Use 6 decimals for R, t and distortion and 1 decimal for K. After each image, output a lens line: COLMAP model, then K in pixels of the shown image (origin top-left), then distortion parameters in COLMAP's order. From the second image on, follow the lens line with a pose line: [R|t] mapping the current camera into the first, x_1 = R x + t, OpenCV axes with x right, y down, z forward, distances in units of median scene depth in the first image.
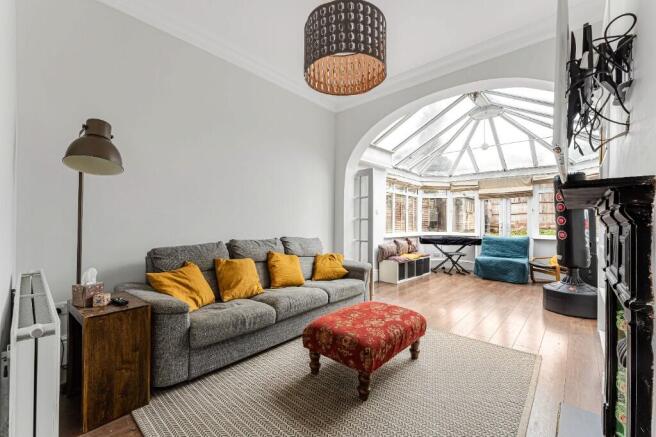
lens RADIAL K [[276.8, 0, 328.0], [0, 276.8, 218.5], [0, 0, 1]] dist [-0.001733, -0.000241]
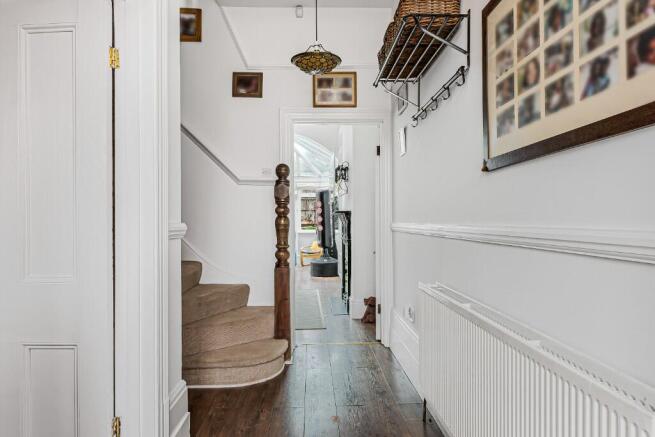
lens RADIAL K [[422.8, 0, 327.5], [0, 422.8, 218.5], [0, 0, 1]] dist [0.000138, -0.000010]
pose [[0.720937, -0.009346, 0.692937, -0.483599], [0.002518, 0.999938, 0.010867, -0.011362], [-0.692996, -0.006089, 0.720916, -0.464038]]
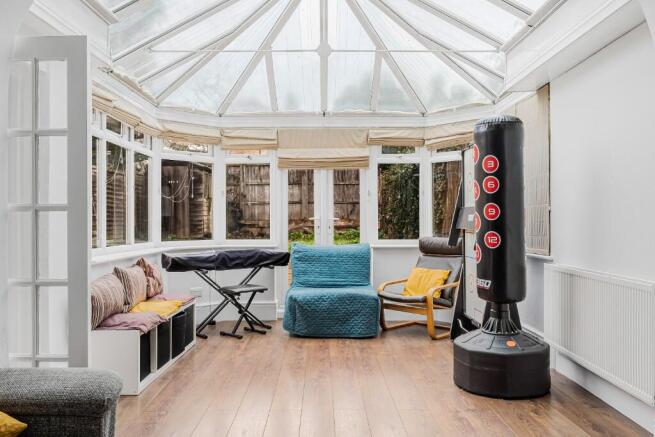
lens RADIAL K [[547.3, 0, 327.5], [0, 547.3, 218.5], [0, 0, 1]] dist [-0.003428, -0.000447]
pose [[0.741795, -0.009042, 0.670566, -0.027616], [0.001418, 0.999928, 0.011915, 0.005111], [-0.670625, -0.007888, 0.741754, 0.269151]]
